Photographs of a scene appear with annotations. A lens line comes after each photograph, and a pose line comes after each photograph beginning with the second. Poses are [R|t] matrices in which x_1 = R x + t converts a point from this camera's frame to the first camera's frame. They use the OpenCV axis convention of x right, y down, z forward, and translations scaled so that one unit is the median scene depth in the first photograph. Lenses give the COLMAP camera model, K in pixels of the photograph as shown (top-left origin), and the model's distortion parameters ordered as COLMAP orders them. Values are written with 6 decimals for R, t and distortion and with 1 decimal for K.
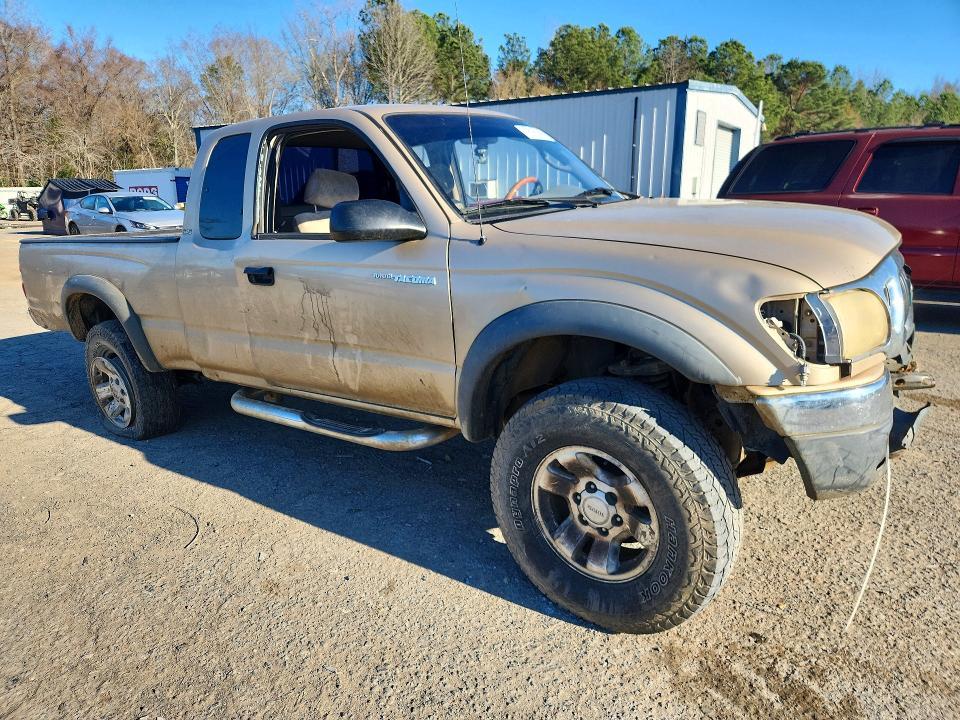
lens RADIAL K [[647.1, 0, 480.0], [0, 647.1, 360.0], [0, 0, 1]] dist [0.063158, -0.050826]
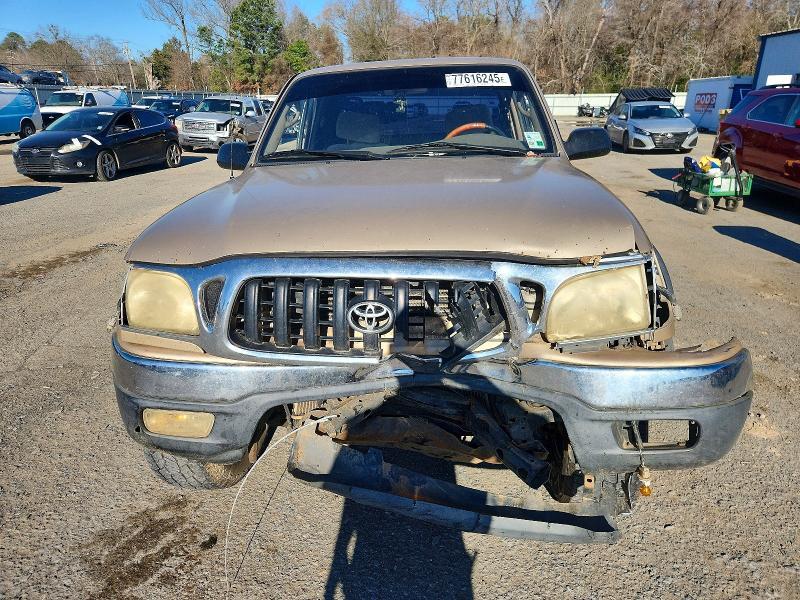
lens RADIAL K [[539.3, 0, 400.0], [0, 539.3, 300.0], [0, 0, 1]] dist [0.063158, -0.050826]
pose [[0.503240, 0.305933, -0.808180, 0.159190], [-0.216194, 0.950066, 0.225023, -0.036685], [0.836666, 0.061483, 0.544252, 0.091257]]
